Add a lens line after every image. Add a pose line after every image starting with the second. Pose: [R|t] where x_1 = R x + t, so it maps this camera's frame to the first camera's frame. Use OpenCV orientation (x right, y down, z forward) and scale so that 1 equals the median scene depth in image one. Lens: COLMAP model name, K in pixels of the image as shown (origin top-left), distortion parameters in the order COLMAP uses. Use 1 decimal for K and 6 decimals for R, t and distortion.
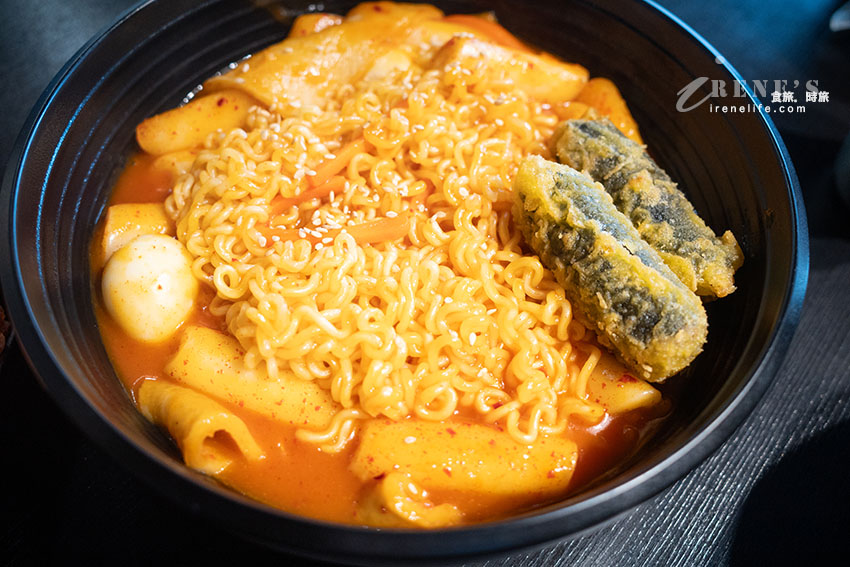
lens RADIAL K [[722.4, 0, 422.6], [0, 722.4, 284.3], [0, 0, 1]] dist [-0.015684, 0.013379]
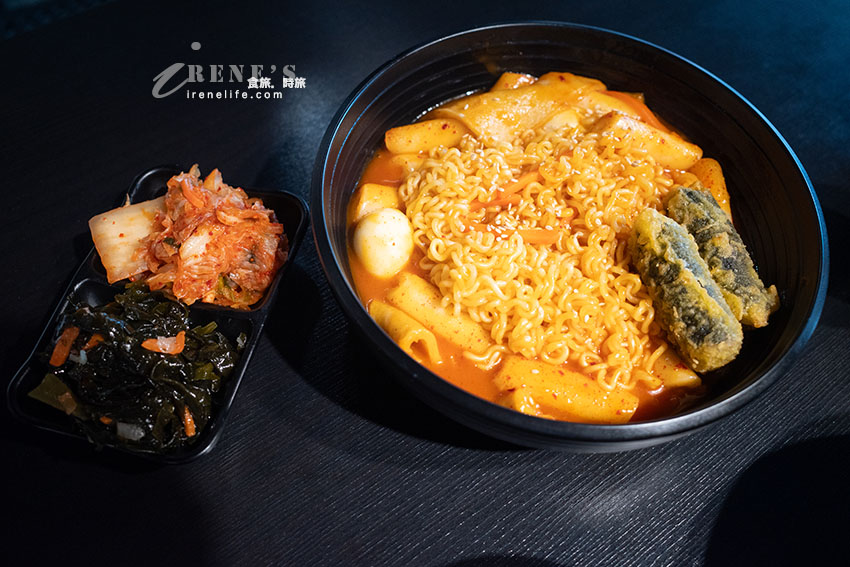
lens RADIAL K [[722.4, 0, 428.5], [0, 722.4, 283.2], [0, 0, 1]] dist [-0.015684, 0.013379]
pose [[0.972693, 0.209828, -0.099194, -0.114195], [-0.207112, 0.977616, 0.037046, 0.012978], [0.104747, -0.015490, 0.994378, -0.535113]]
